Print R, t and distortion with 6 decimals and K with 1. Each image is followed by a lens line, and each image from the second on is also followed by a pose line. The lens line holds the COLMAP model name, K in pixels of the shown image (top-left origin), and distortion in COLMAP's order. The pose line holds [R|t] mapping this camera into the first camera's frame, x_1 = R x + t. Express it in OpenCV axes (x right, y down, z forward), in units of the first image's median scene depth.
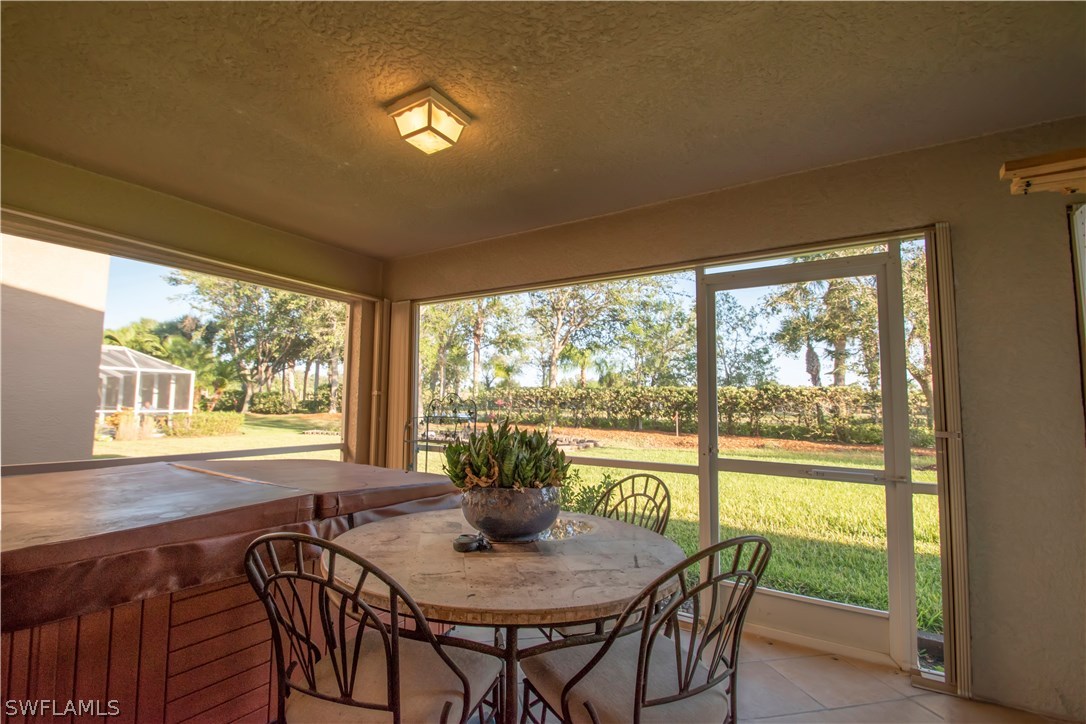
lens RADIAL K [[484.9, 0, 530.2], [0, 484.9, 363.9], [0, 0, 1]] dist [0.000559, -0.000356]
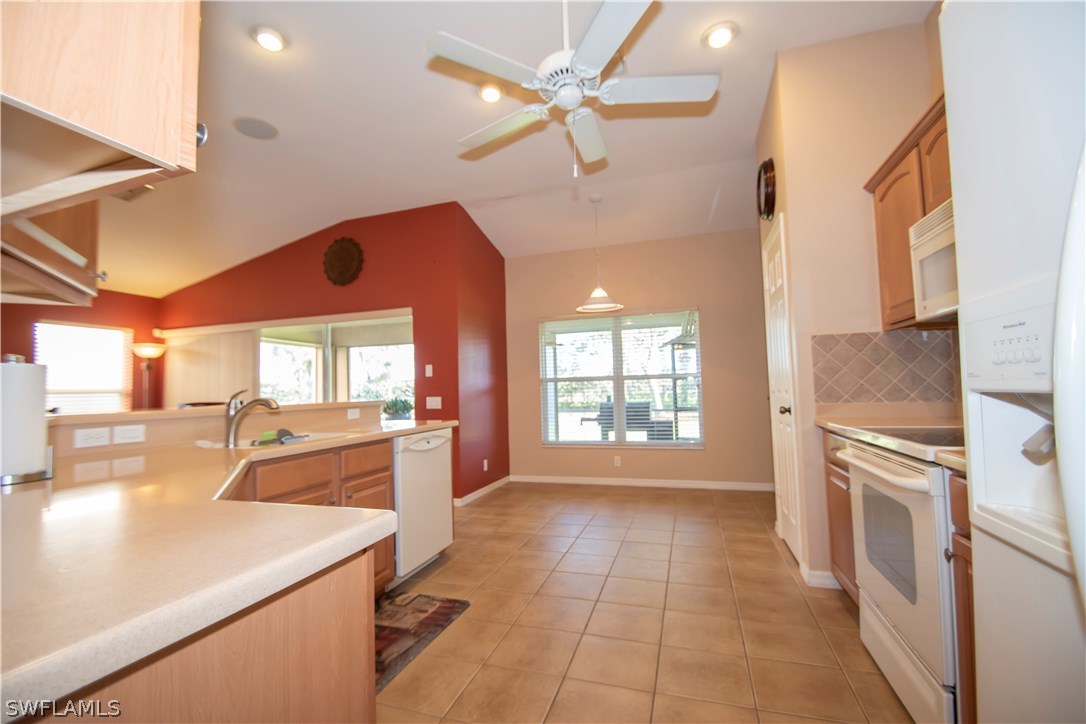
lens RADIAL K [[467.6, 0, 531.8], [0, 467.6, 362.7], [0, 0, 1]] dist [0.000693, -0.000026]
pose [[0.966608, -0.025054, 0.255031, 0.044302], [0.019585, 0.999521, 0.023962, -0.199596], [-0.255509, -0.018167, 0.966636, -2.647706]]
